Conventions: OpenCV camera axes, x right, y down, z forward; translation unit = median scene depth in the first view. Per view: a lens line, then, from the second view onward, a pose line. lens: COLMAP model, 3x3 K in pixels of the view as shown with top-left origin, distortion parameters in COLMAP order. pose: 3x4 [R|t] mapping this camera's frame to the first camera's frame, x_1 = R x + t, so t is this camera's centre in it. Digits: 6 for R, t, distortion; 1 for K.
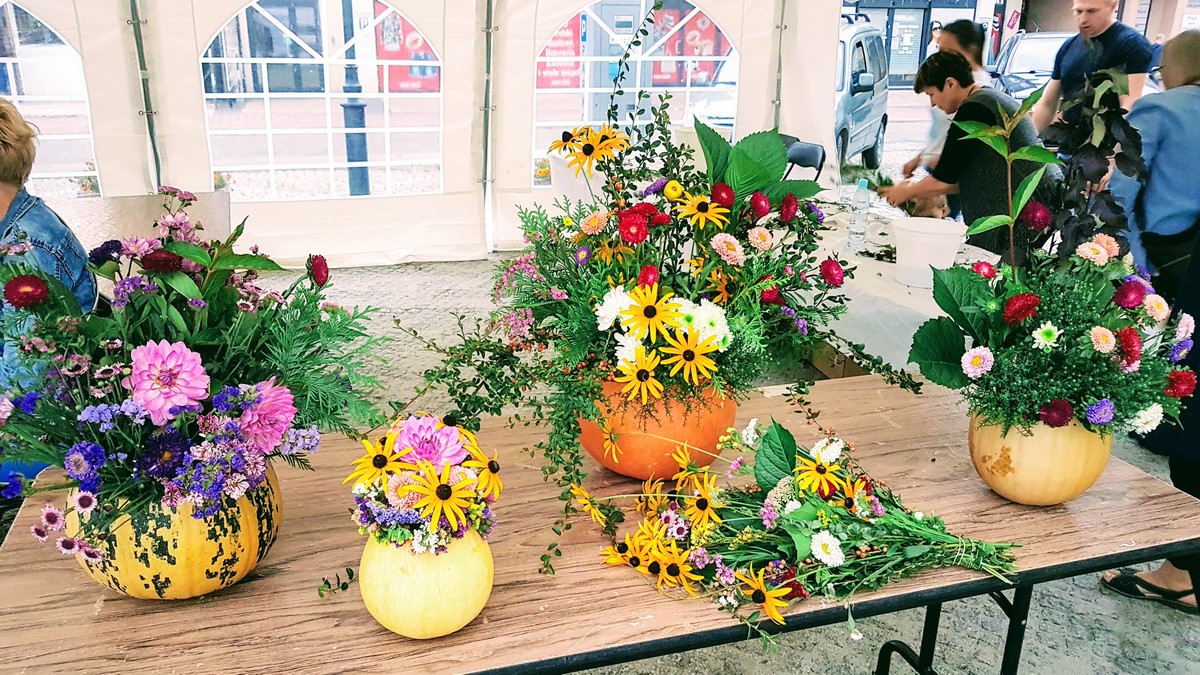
lens RADIAL K [[939.0, 0, 596.2], [0, 939.0, 336.9], [0, 0, 1]] dist [-0.010739, 0.002211]
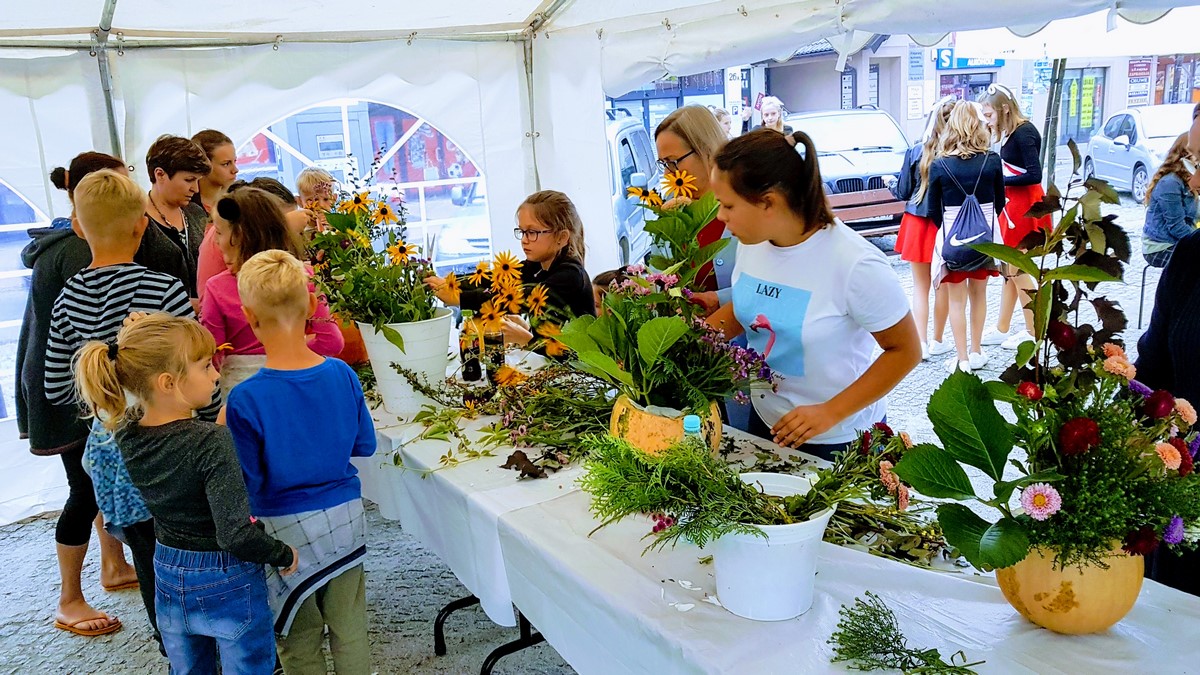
lens RADIAL K [[939.0, 0, 602.6], [0, 939.0, 338.5], [0, 0, 1]] dist [-0.010739, 0.002211]
pose [[0.966950, -0.125911, 0.221709, 0.034333], [0.147252, 0.985656, -0.082453, -0.052243], [-0.208147, 0.112375, 0.971621, 0.142092]]
